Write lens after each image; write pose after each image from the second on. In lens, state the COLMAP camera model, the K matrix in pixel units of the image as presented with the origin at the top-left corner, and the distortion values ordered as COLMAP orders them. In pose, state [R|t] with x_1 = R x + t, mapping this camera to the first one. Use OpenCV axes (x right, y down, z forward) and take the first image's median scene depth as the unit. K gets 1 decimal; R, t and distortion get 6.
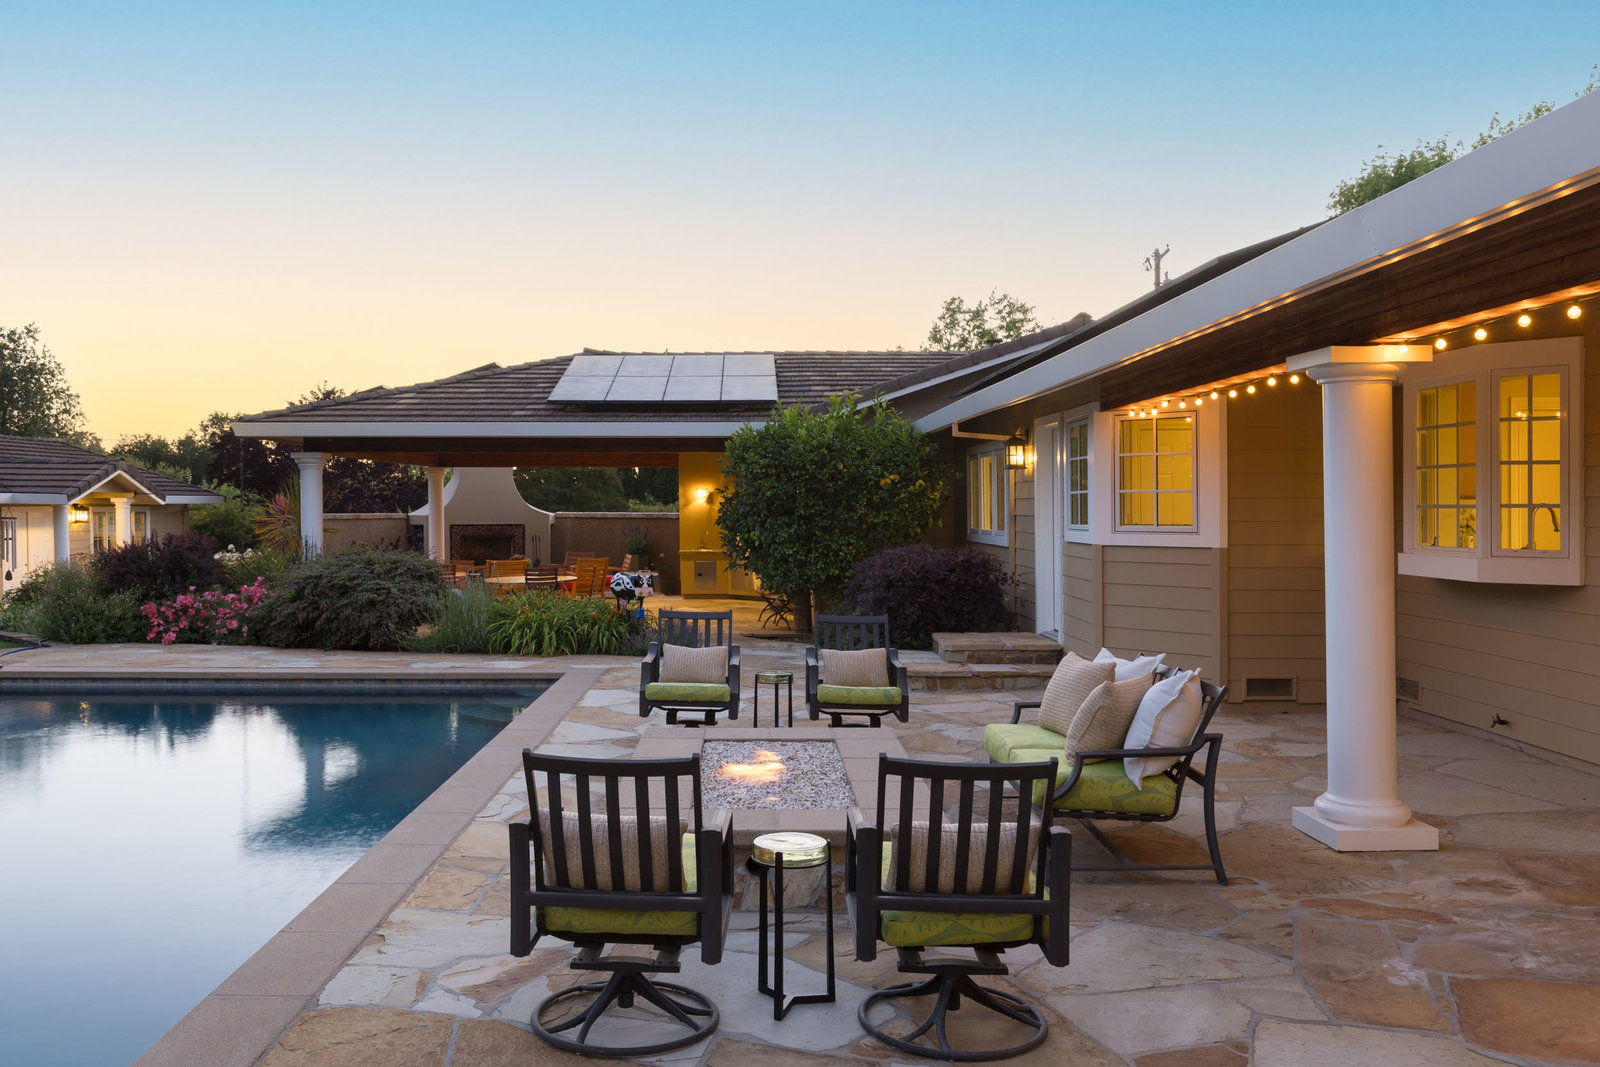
lens RADIAL K [[1233.8, 0, 800.0], [0, 1233.8, 533.5], [0, 0, 1]] dist [-0.002528, -0.002753]
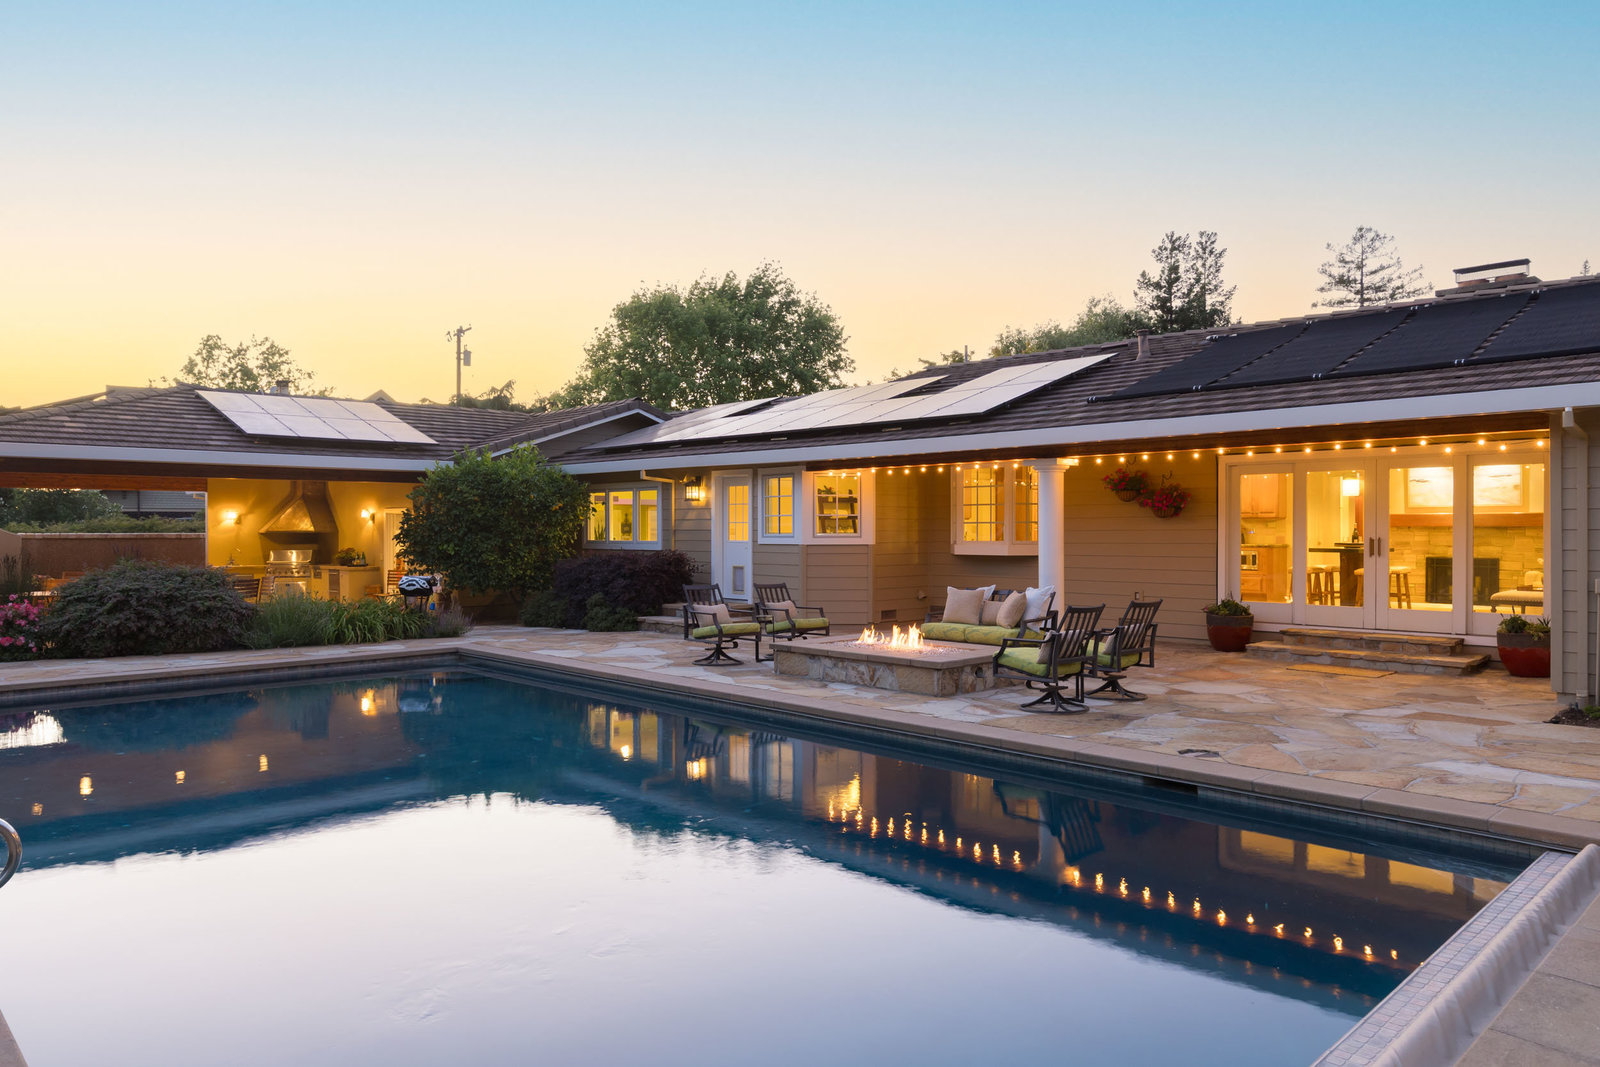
lens RADIAL K [[1069.2, 0, 800.0], [0, 1069.2, 533.5], [0, 0, 1]] dist [0.001889, 0.000530]
pose [[0.717914, -0.006688, 0.696100, -0.584470], [0.019523, 0.999754, -0.010529, 0.006754], [-0.695858, 0.021149, 0.717868, -0.081651]]
